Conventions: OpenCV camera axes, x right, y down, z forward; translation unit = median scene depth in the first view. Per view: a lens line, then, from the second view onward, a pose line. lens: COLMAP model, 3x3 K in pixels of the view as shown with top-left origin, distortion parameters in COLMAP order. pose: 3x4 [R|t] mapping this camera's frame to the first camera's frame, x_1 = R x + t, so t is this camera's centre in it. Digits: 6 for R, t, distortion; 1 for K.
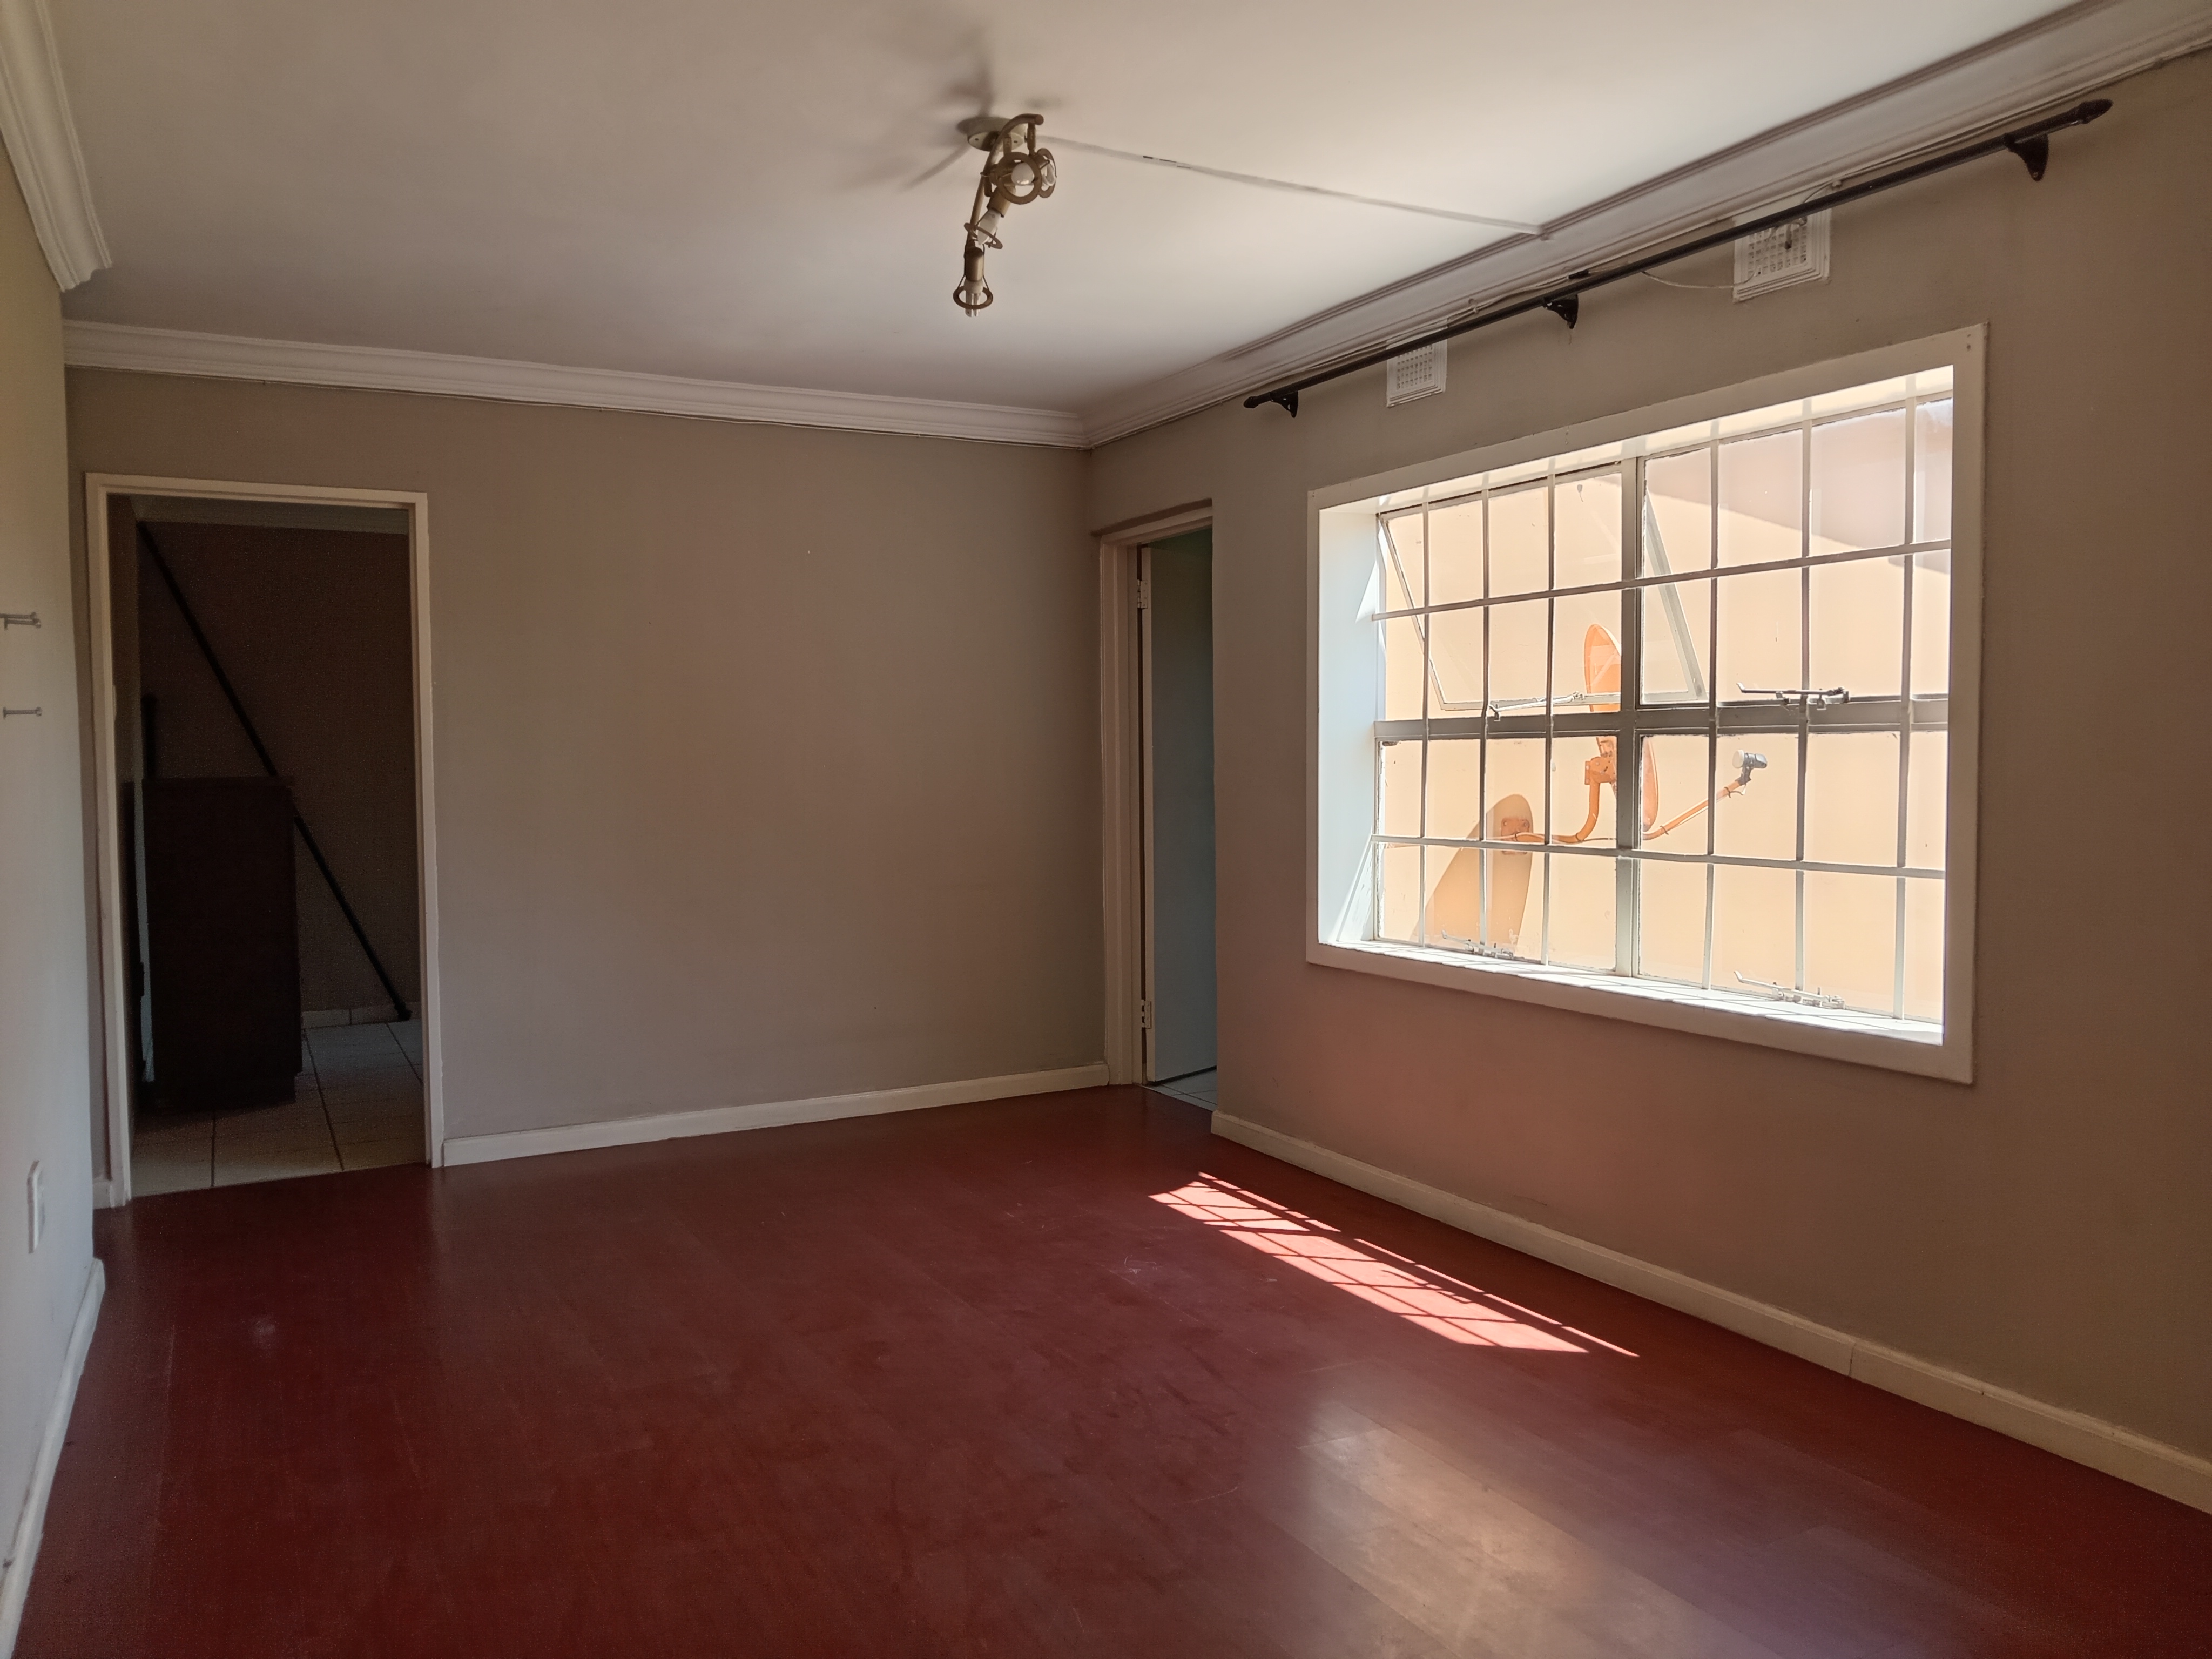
lens RADIAL K [[1646.8, 0, 1106.0], [0, 1646.8, 829.5], [0, 0, 1]] dist [0.301928, -0.000120]
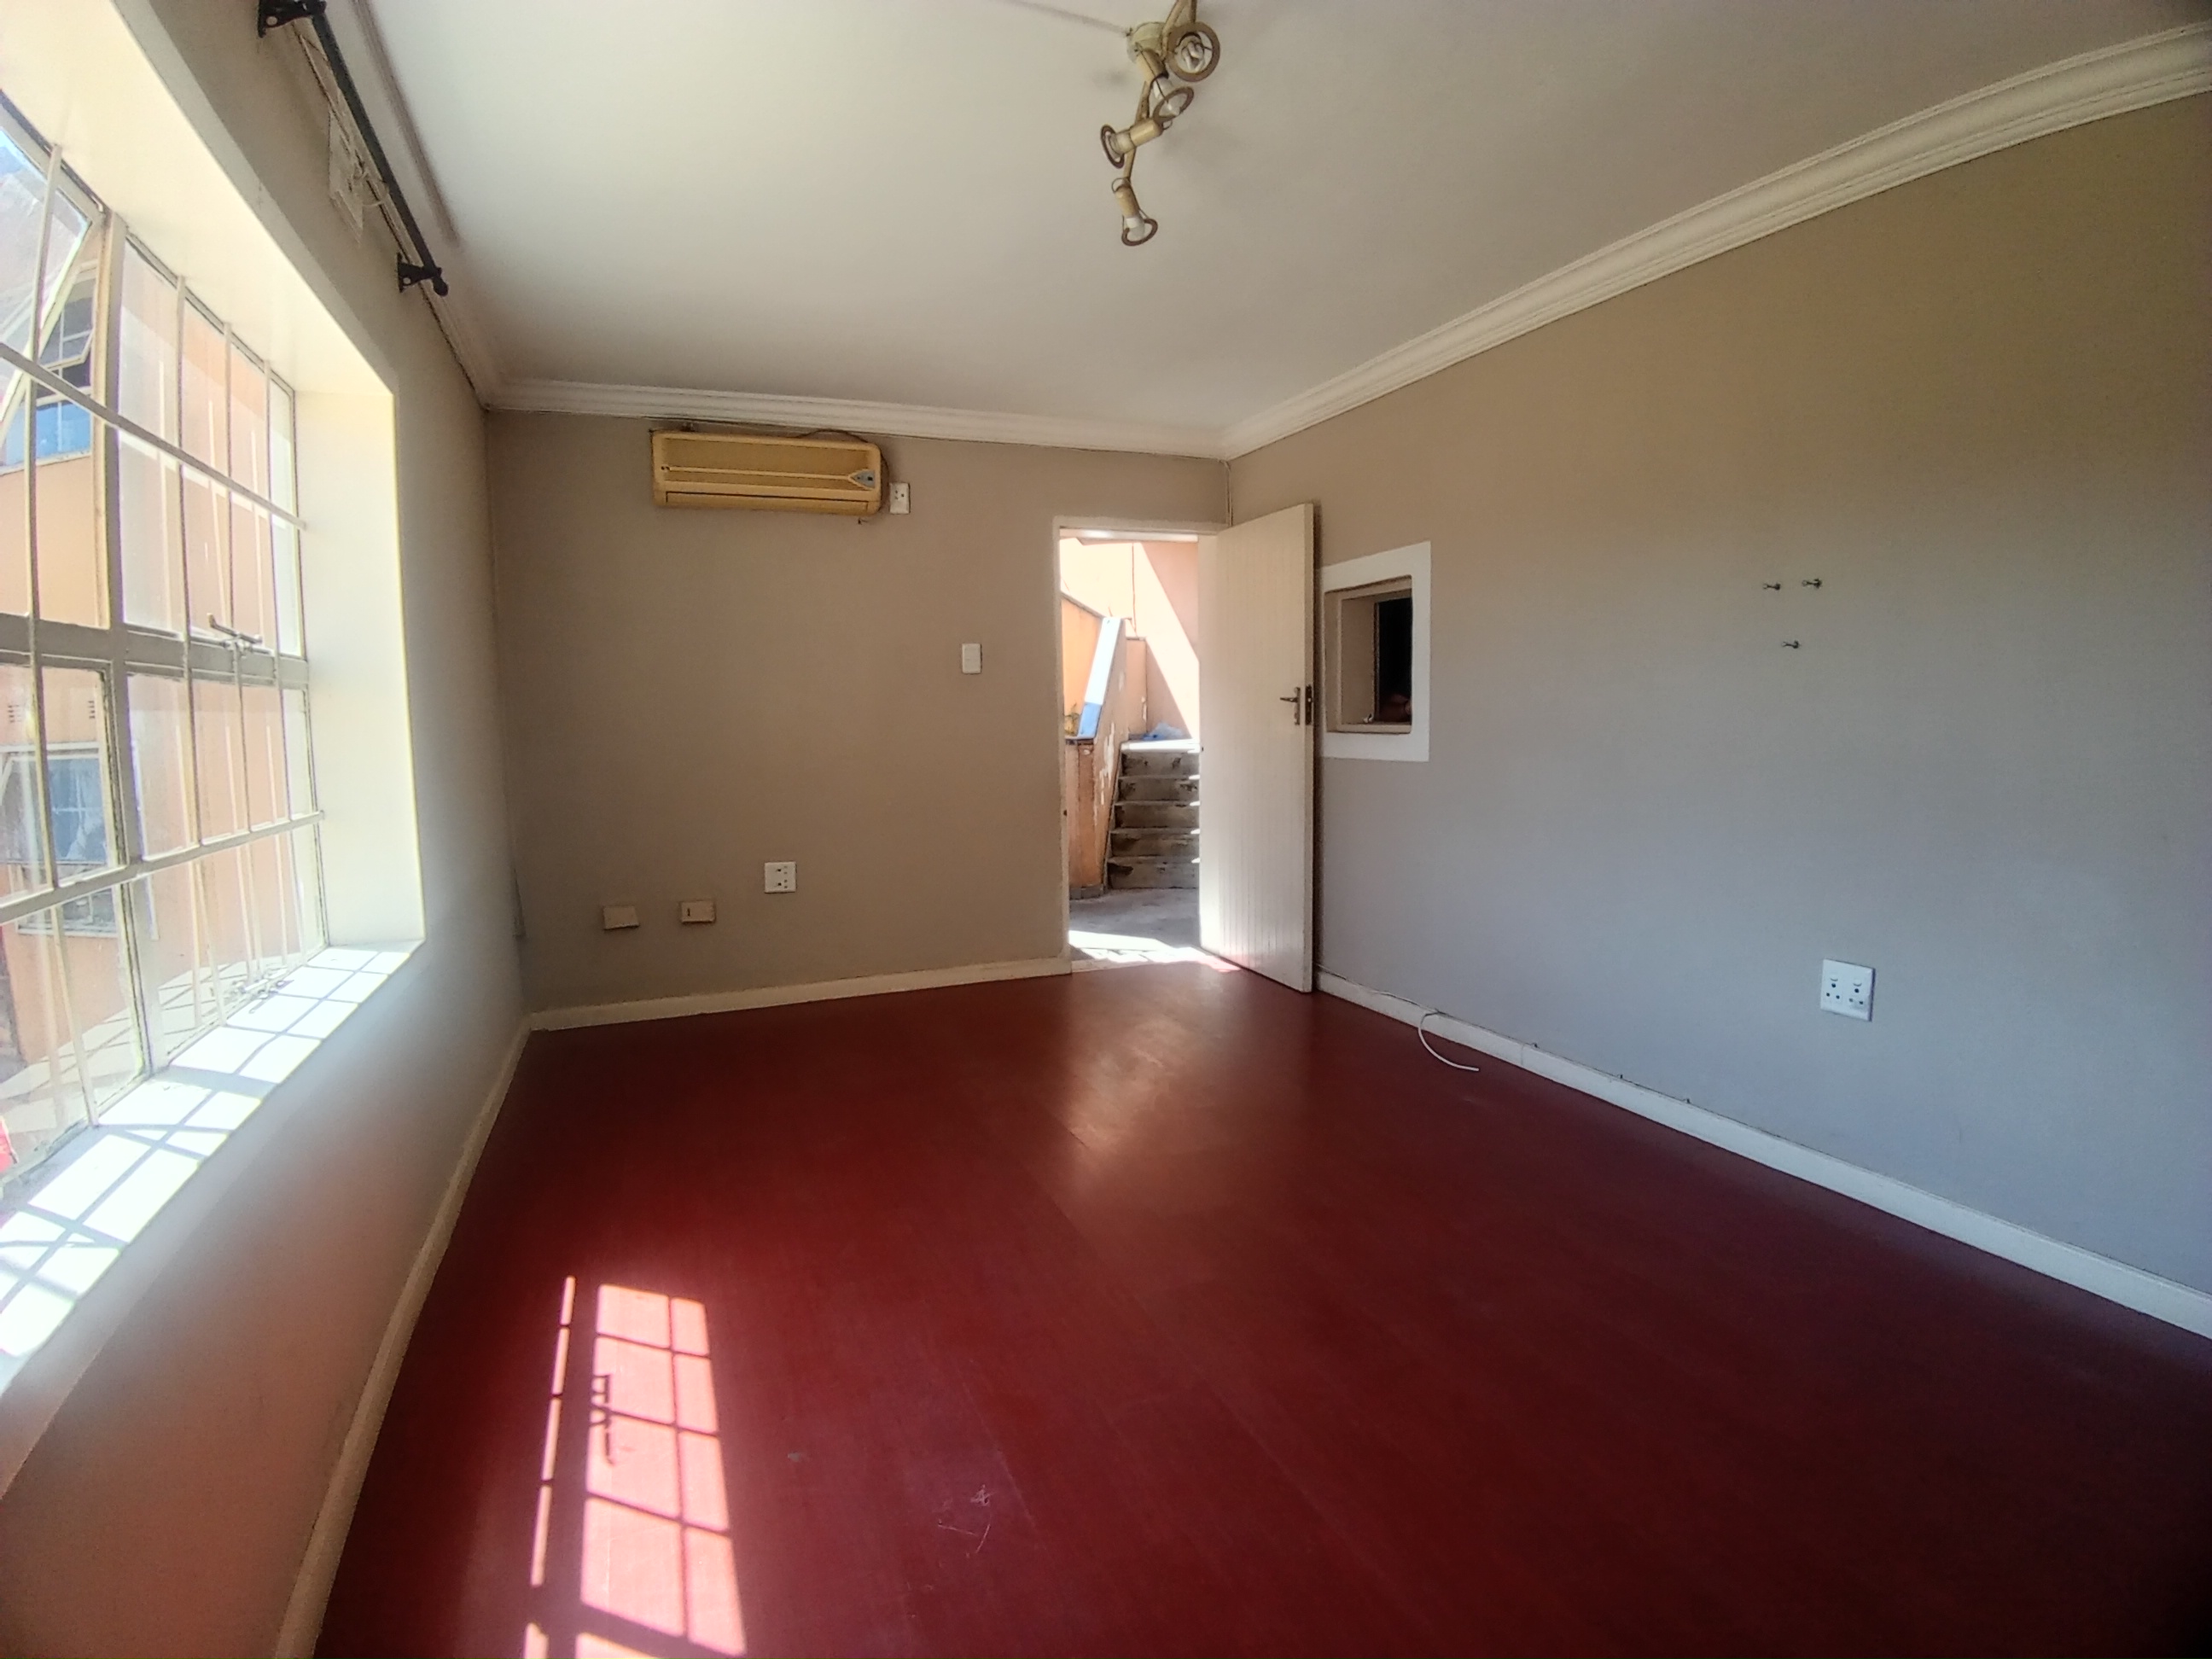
lens RADIAL K [[1104.0, 0, 1106.0], [0, 1104.0, 829.5], [0, 0, 1]] dist [0.000600, 0.000020]
pose [[-0.995090, 0.014115, 0.097967, -0.081180], [0.028942, 0.988015, 0.151620, -0.050206], [-0.094653, 0.153711, -0.983572, 1.508764]]
